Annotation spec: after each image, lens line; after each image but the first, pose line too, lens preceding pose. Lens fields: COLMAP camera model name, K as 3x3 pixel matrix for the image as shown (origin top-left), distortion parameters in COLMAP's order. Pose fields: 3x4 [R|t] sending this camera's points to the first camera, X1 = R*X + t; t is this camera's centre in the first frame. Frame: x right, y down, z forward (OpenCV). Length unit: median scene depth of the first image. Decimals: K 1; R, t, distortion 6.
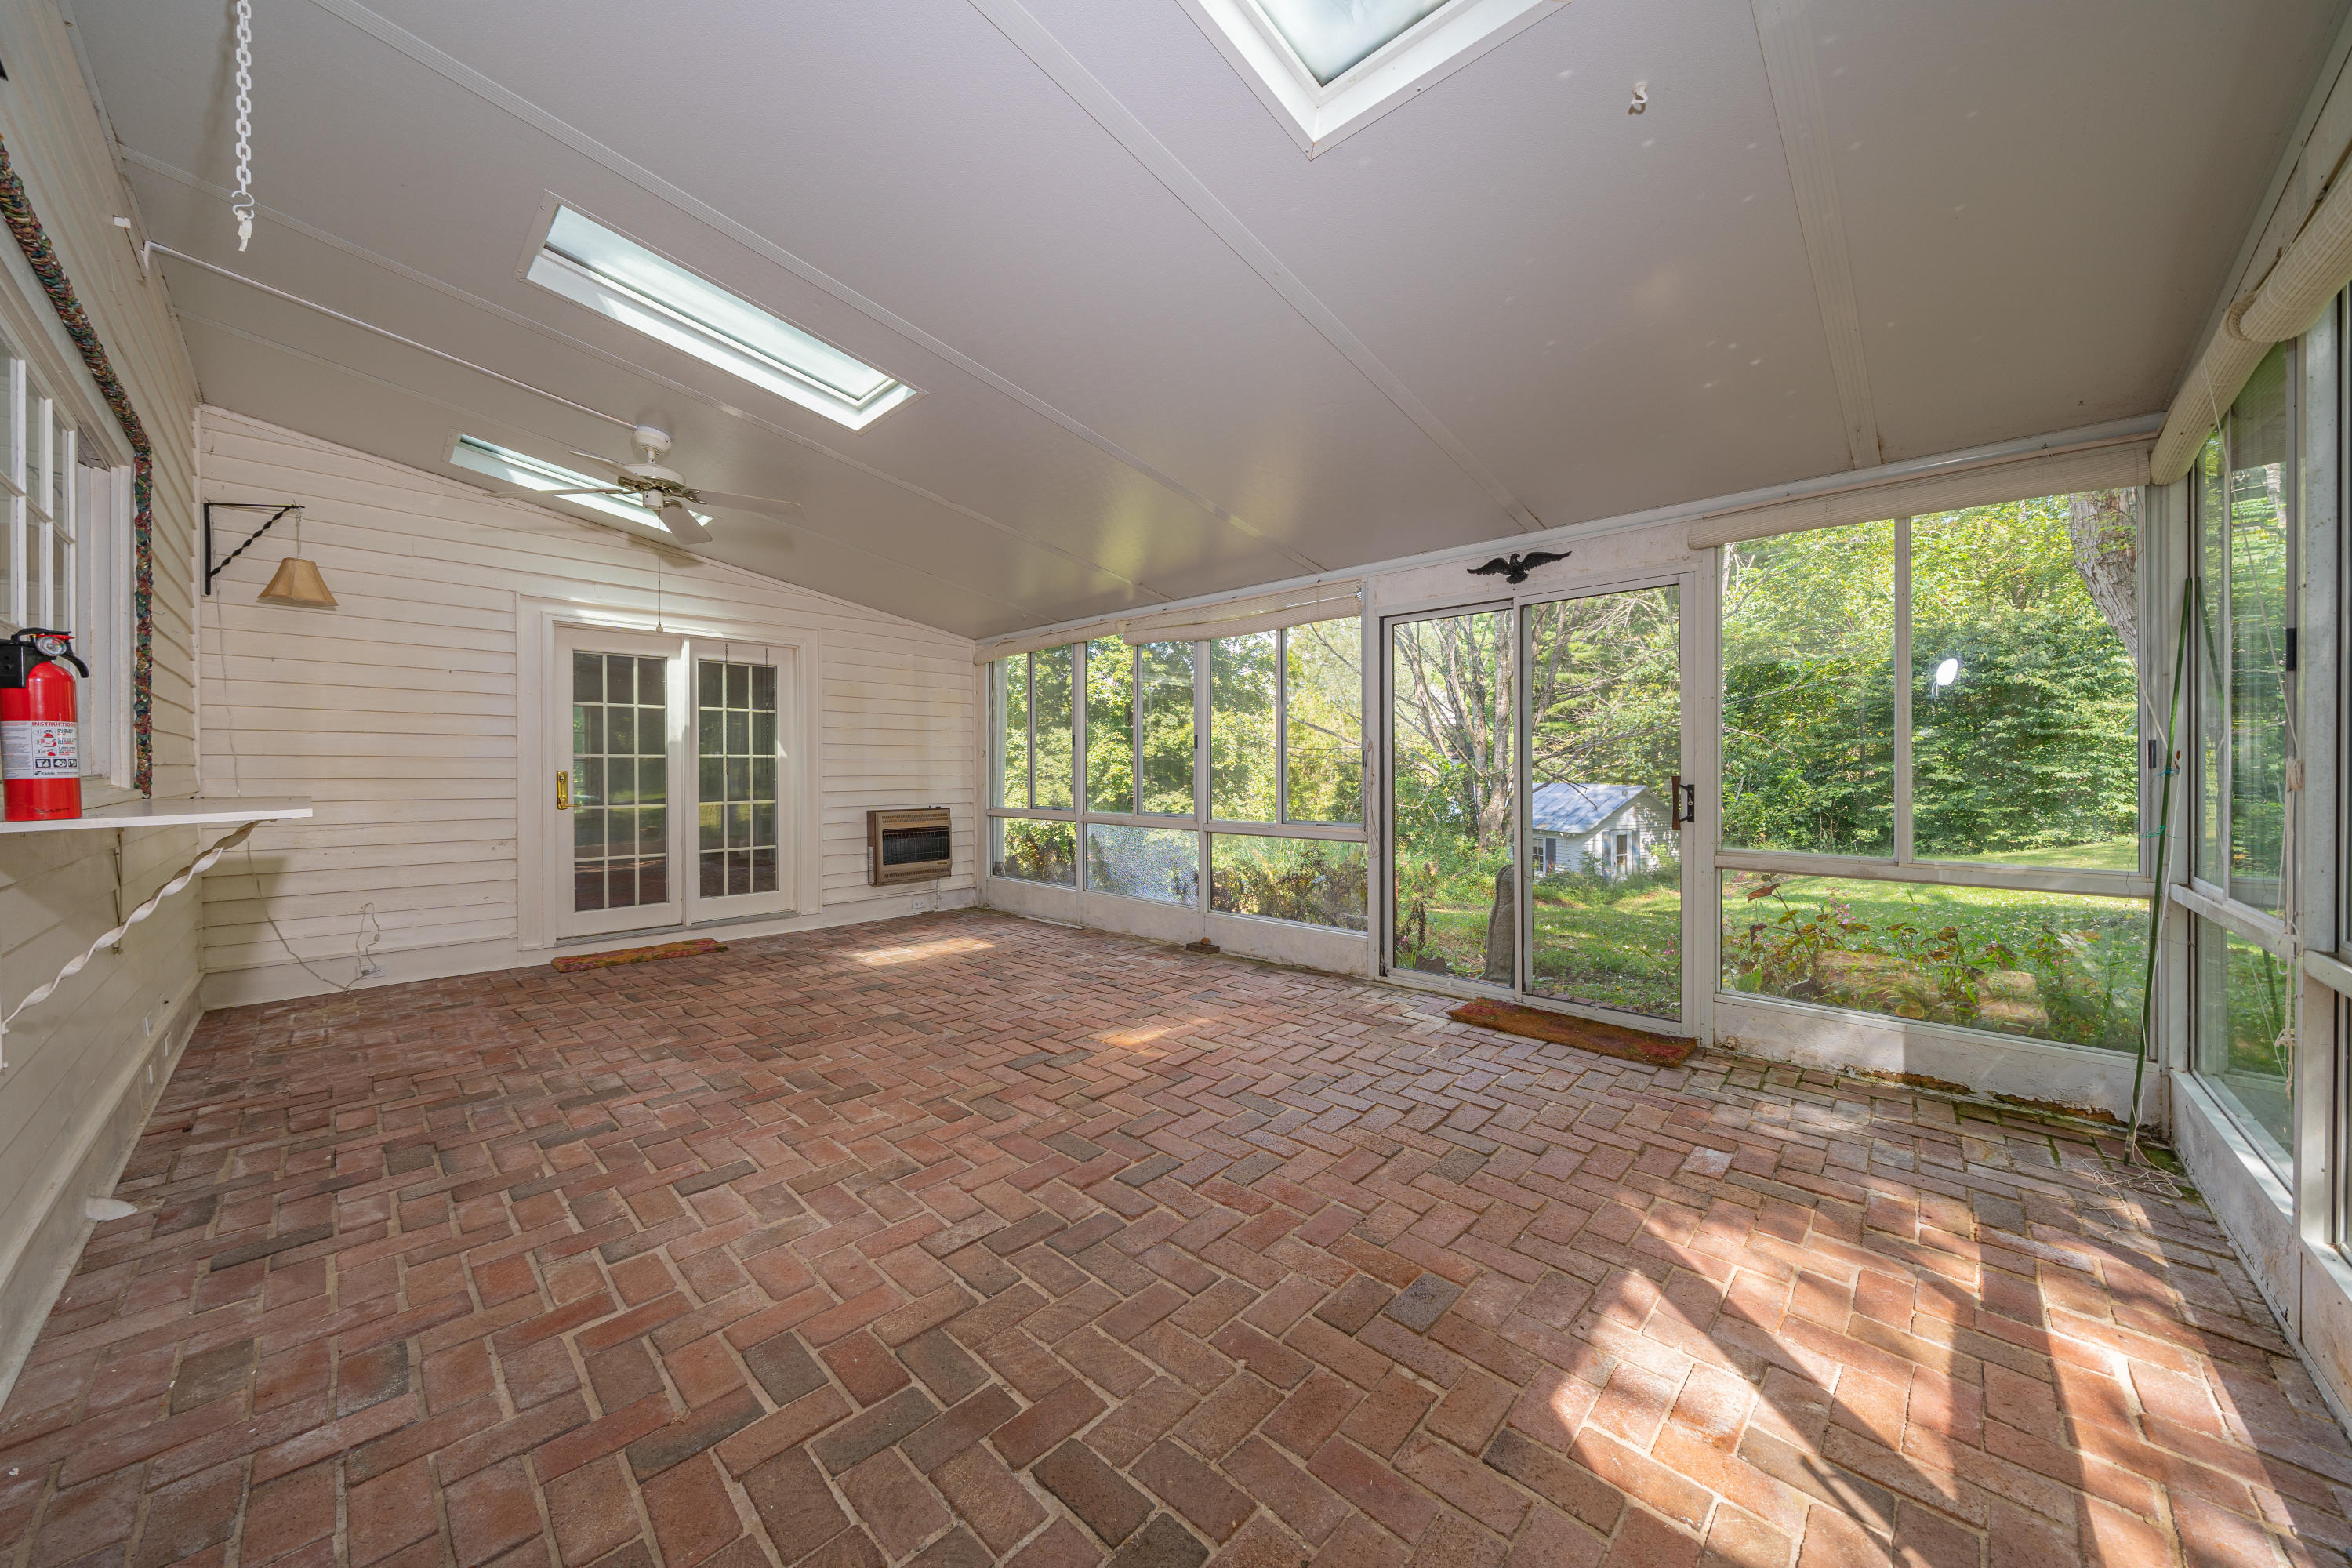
lens RADIAL K [[820.1, 0, 1185.7], [0, 820.1, 777.5], [0, 0, 1]] dist [-0.002405, -0.000098]
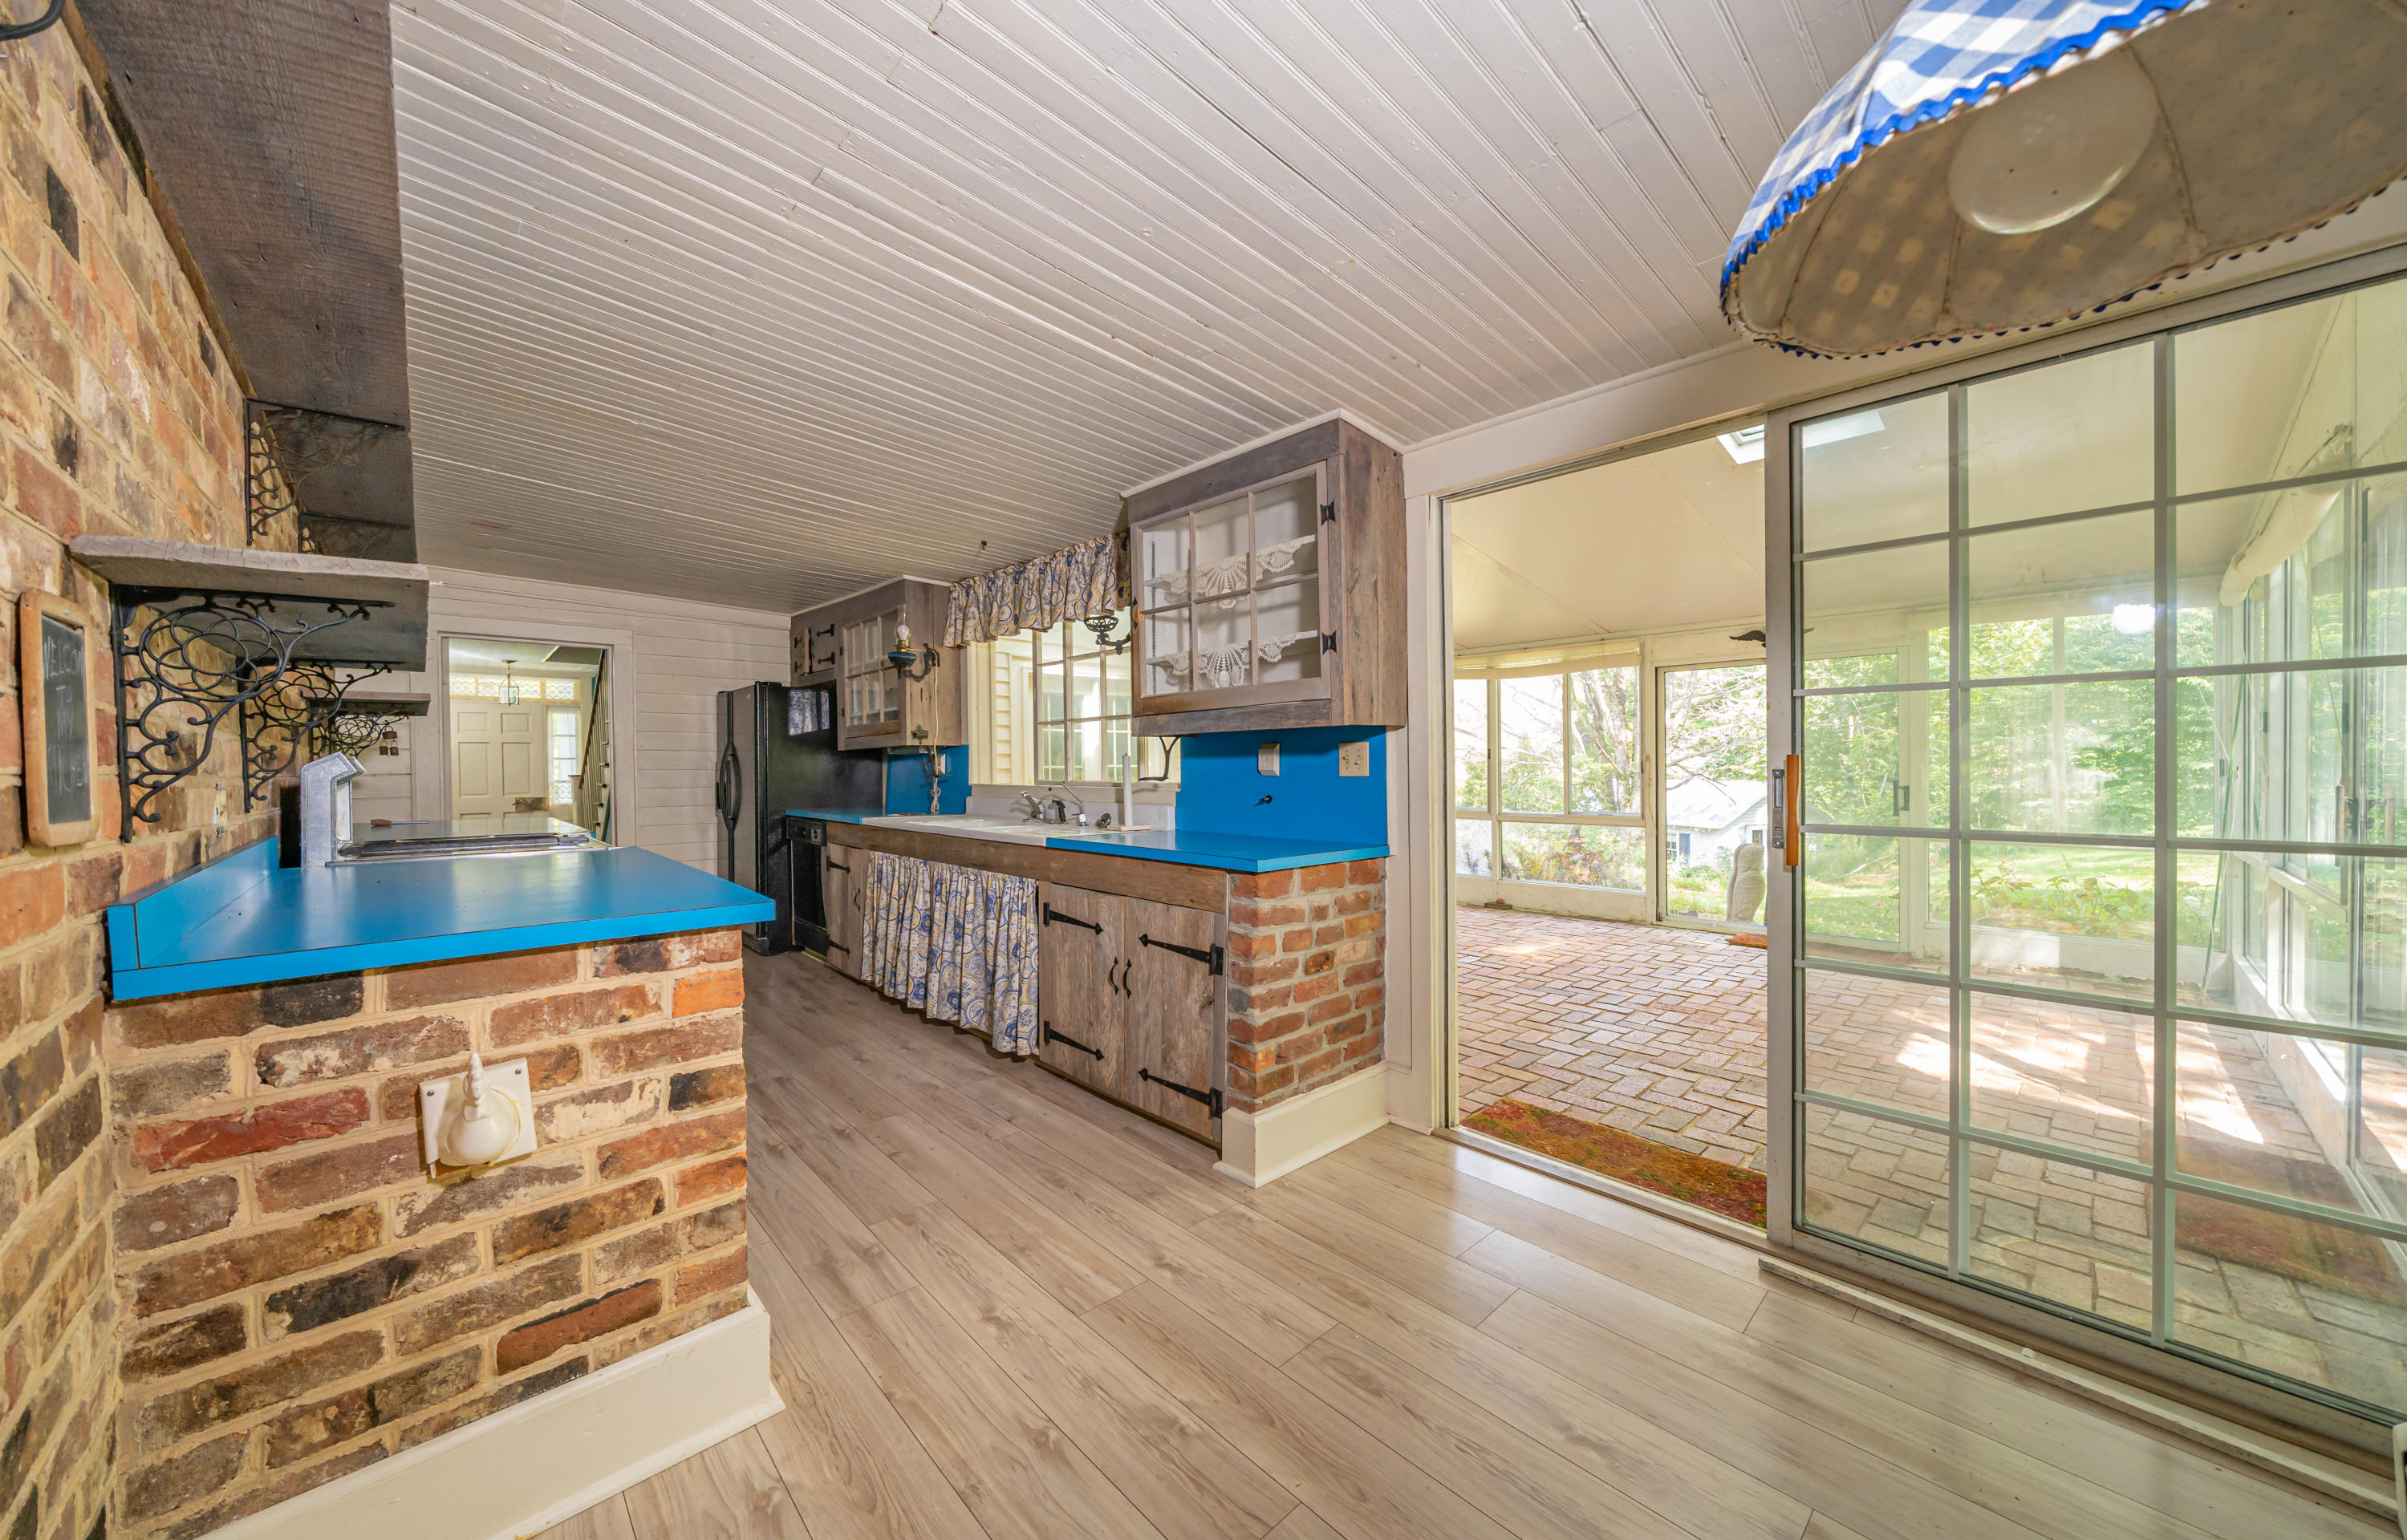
lens RADIAL K [[833.3, 0, 1190.8], [0, 833.3, 777.5], [0, 0, 1]] dist [0.002622, 0.000130]
pose [[0.996744, -0.004637, -0.080495, -0.407497], [0.004925, 0.999982, 0.003386, -0.013440], [0.080478, -0.003772, 0.996749, -0.456612]]
